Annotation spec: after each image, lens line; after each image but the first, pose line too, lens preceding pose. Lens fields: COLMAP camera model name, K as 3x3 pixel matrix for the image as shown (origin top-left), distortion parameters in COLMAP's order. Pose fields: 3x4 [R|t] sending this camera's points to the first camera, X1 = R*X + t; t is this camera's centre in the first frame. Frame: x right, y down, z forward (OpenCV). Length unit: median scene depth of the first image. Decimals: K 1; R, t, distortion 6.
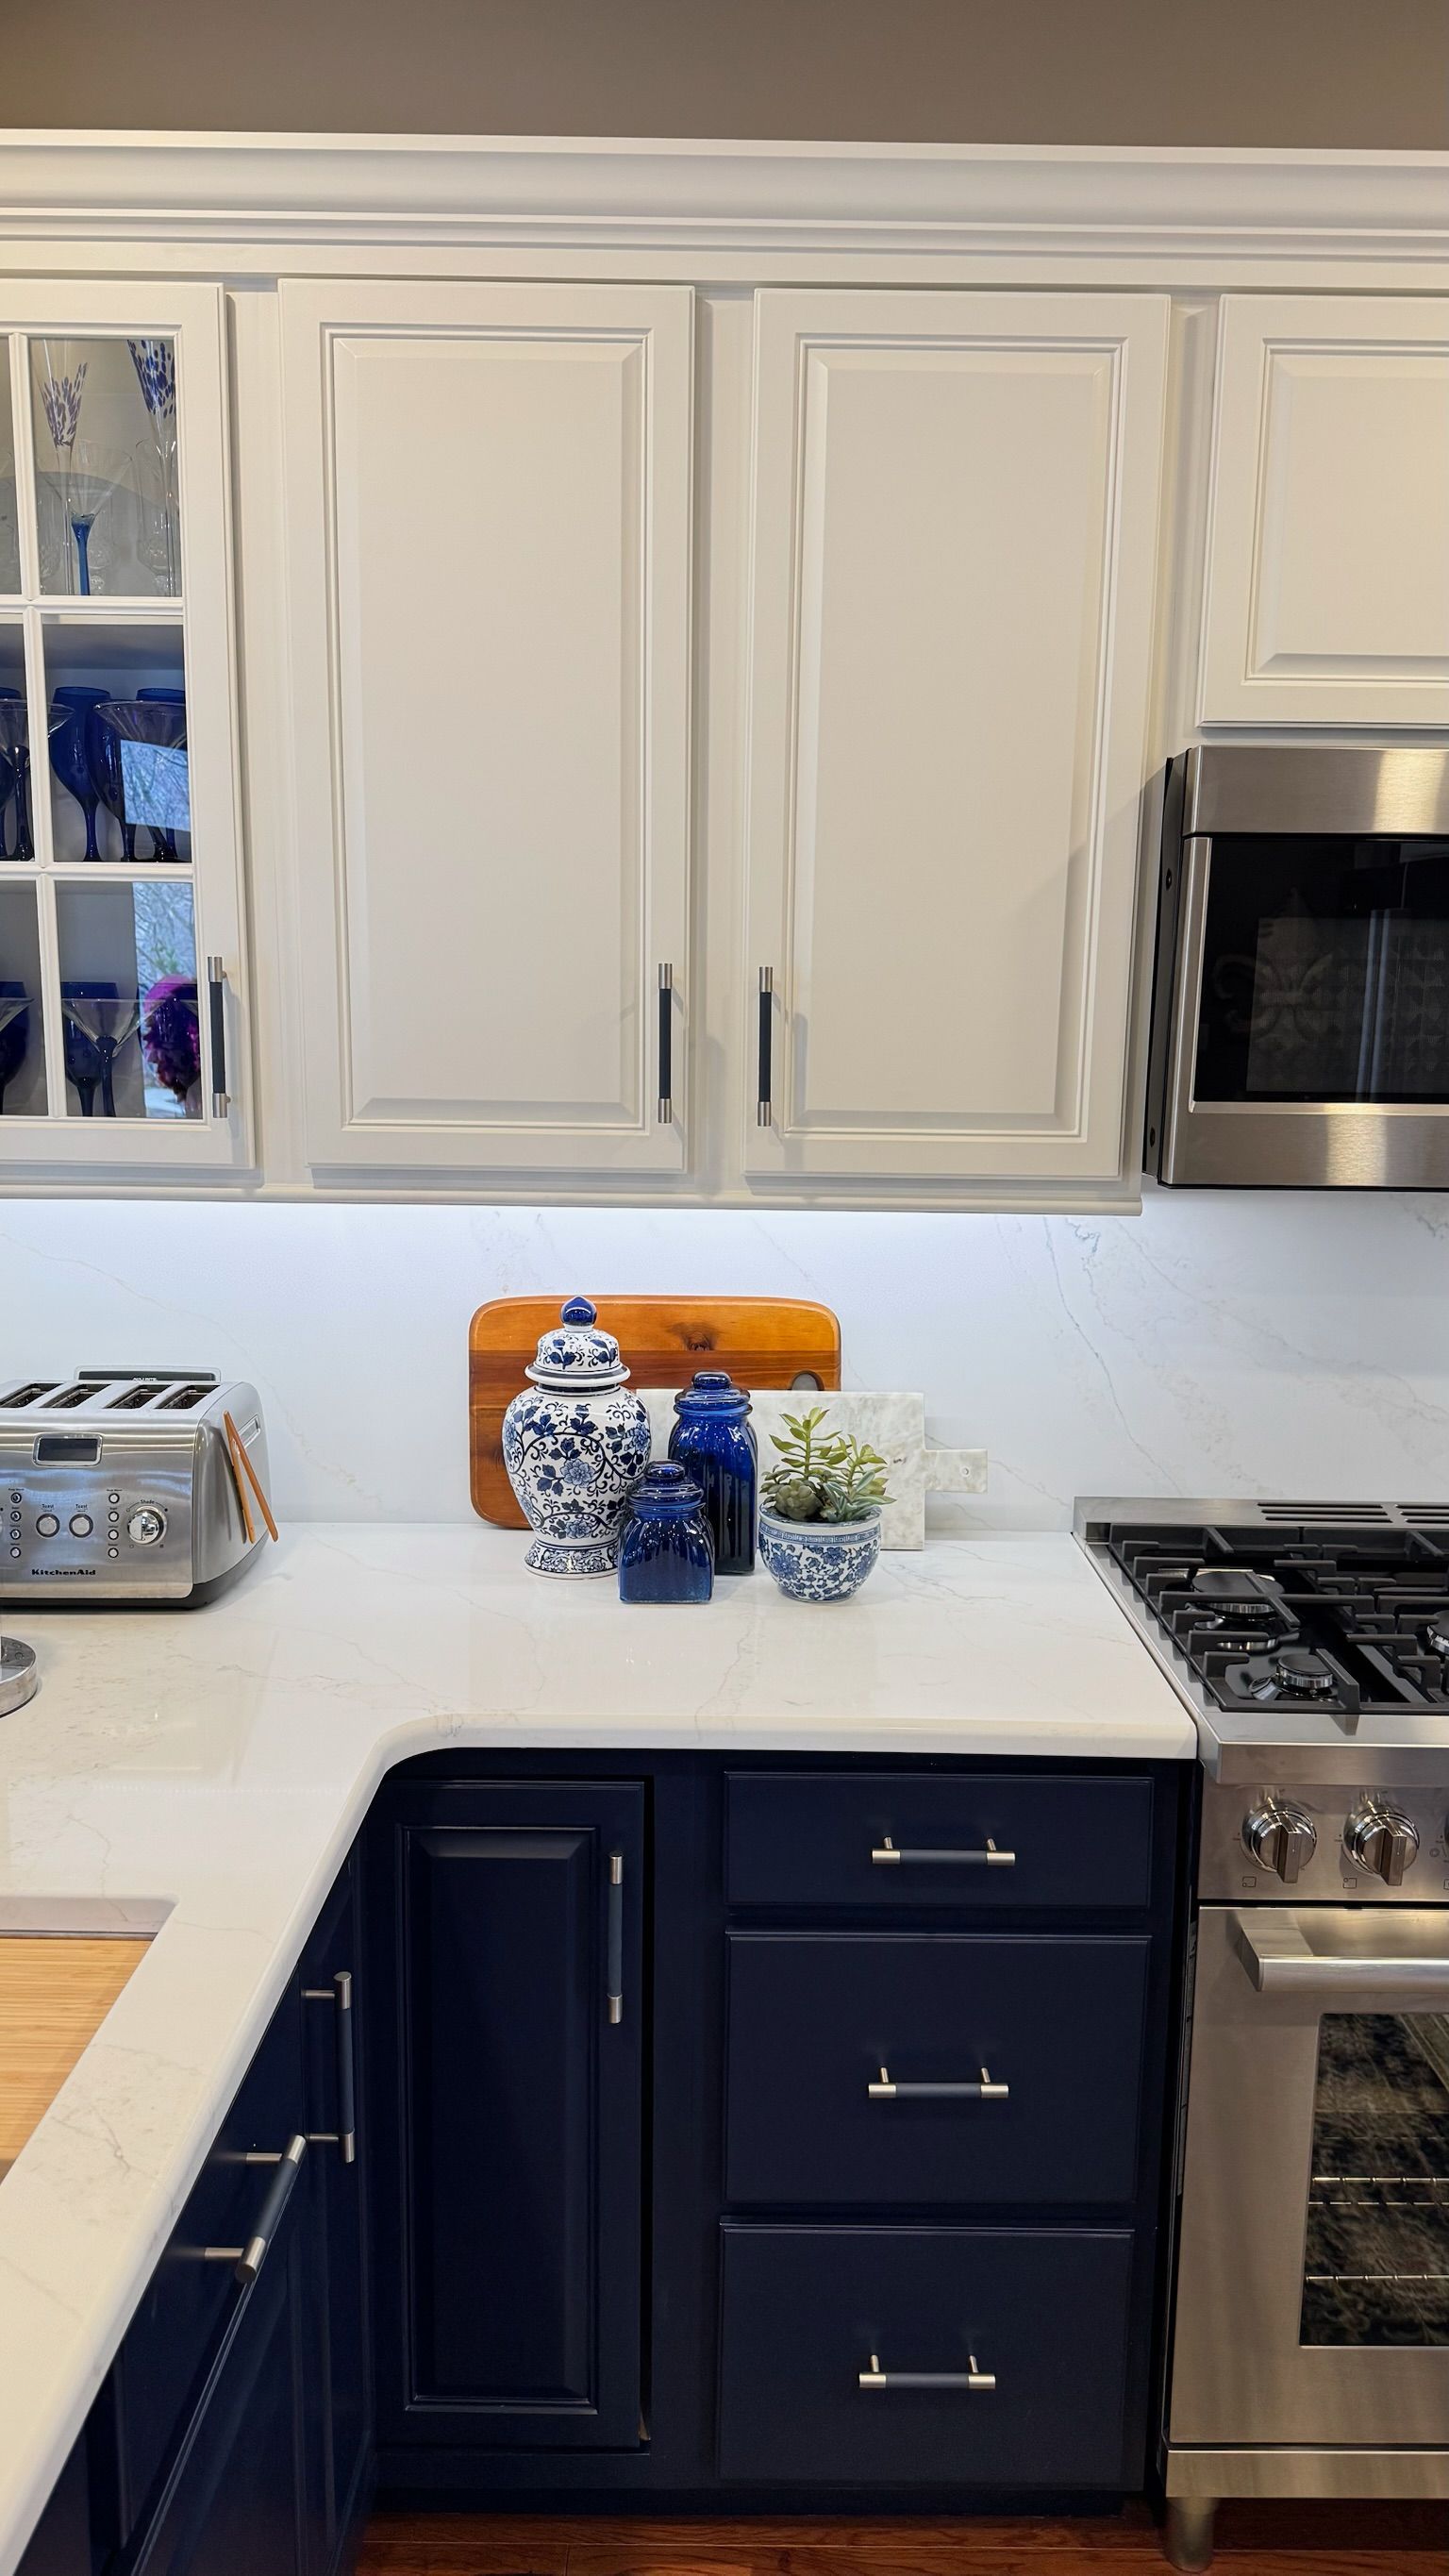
lens RADIAL K [[1796.6, 0, 755.5], [0, 1796.6, 1293.5], [0, 0, 1]] dist [0.053867, -0.062615]
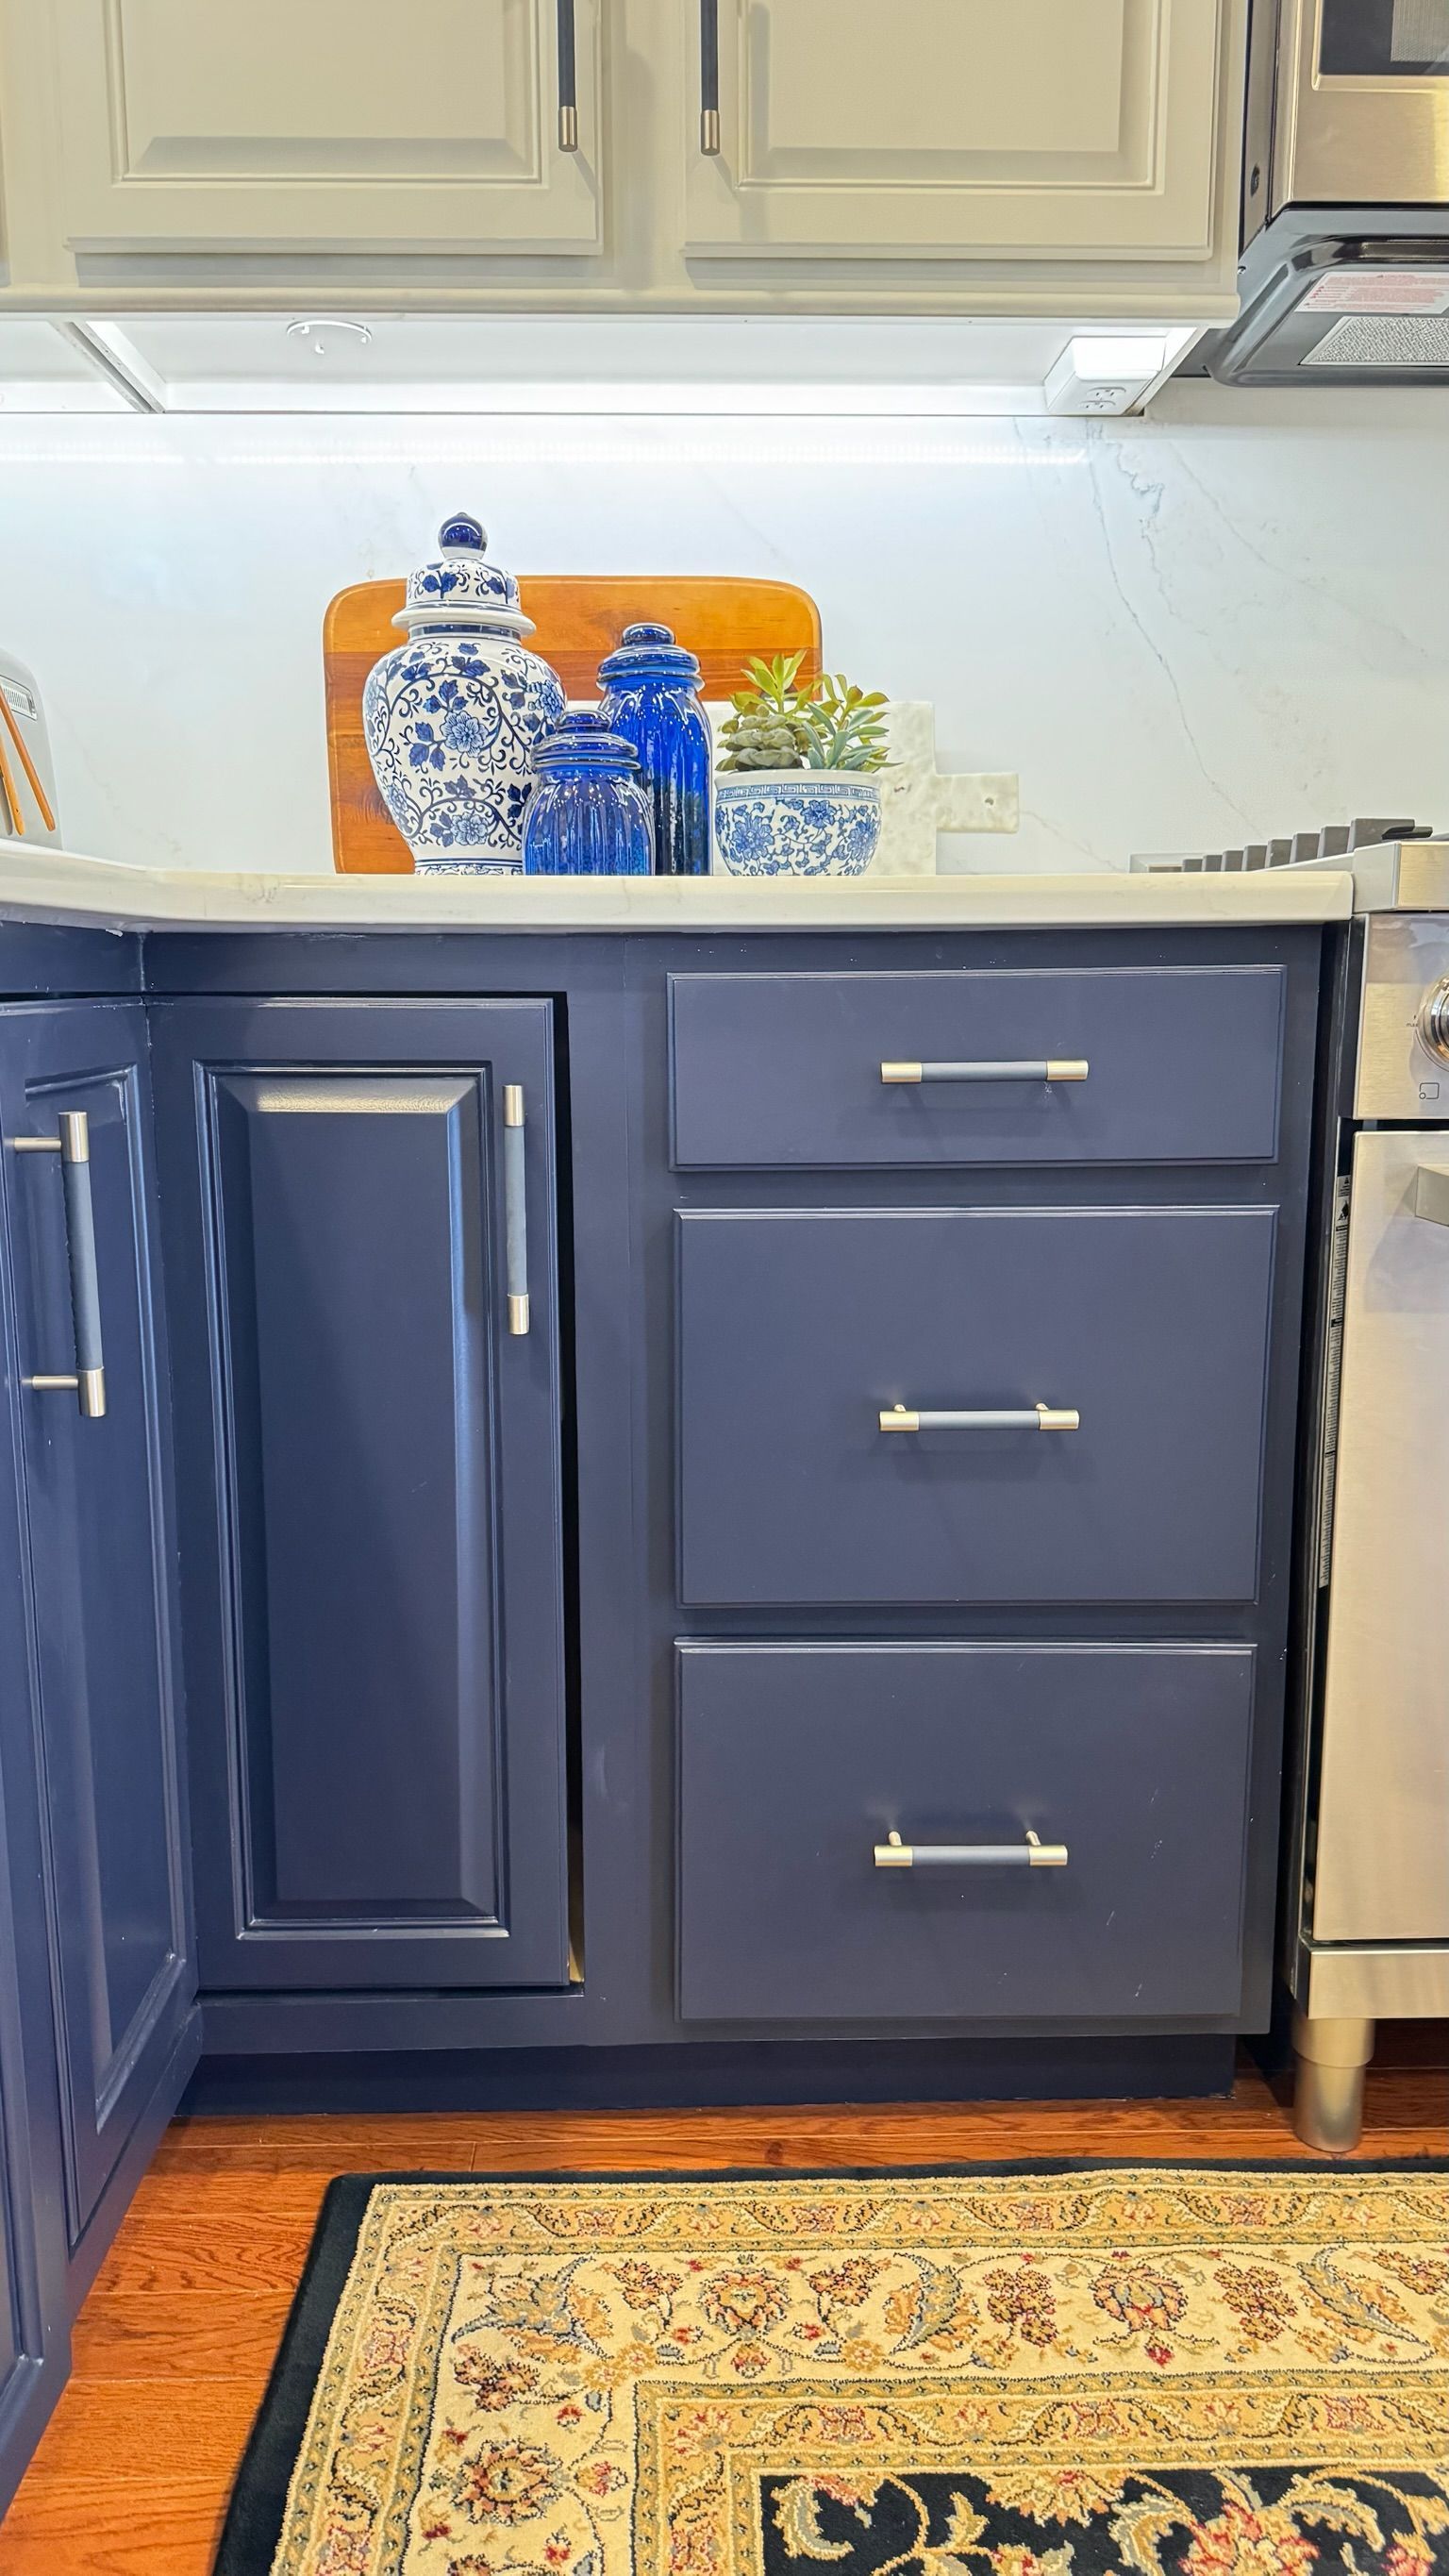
lens RADIAL K [[1796.6, 0, 761.3], [0, 1796.6, 1340.9], [0, 0, 1]] dist [0.053867, -0.062615]
pose [[0.999570, -0.018316, 0.022889, 0.000016], [0.017969, 0.999722, 0.015270, 0.351544], [-0.023162, -0.014852, 0.999621, 0.273814]]
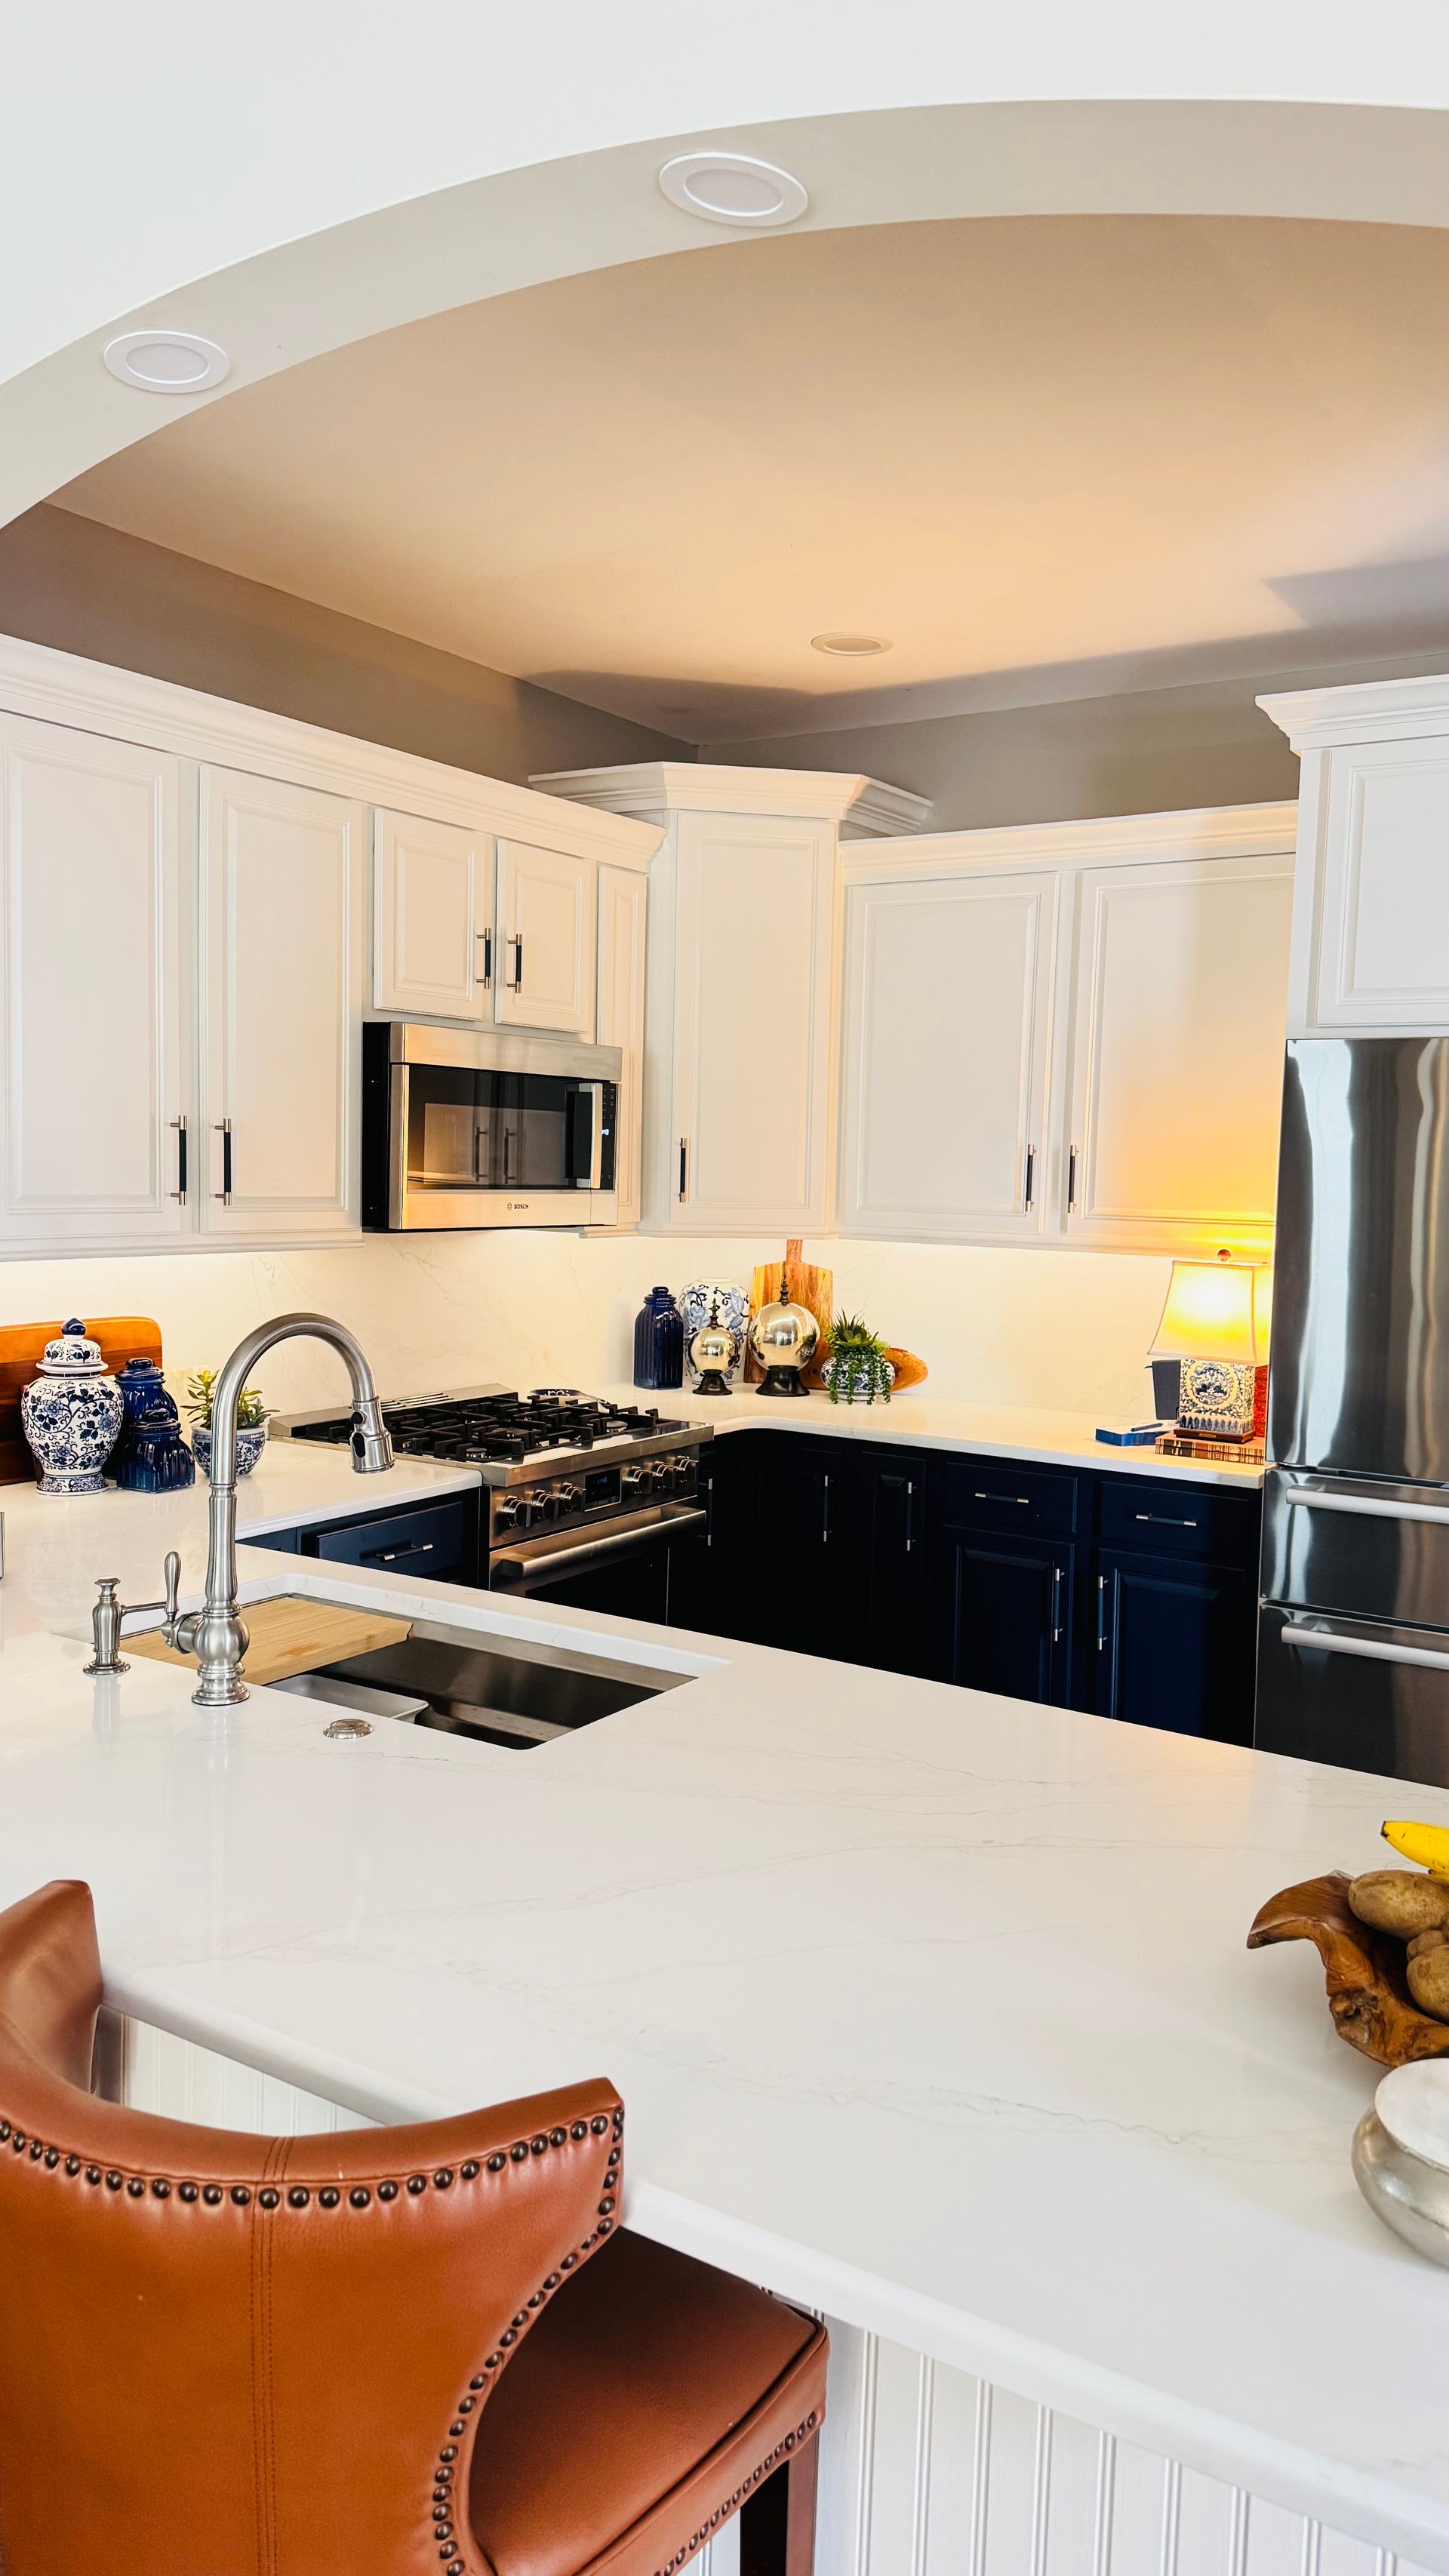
lens RADIAL K [[1783.1, 0, 736.0], [0, 1783.1, 1297.3], [0, 0, 1]] dist [0.116220, -0.005024]
pose [[0.533417, -0.065373, 0.843322, -1.217735], [0.117828, 0.993031, 0.002450, 0.052161], [-0.837605, 0.098060, 0.537402, -0.381464]]
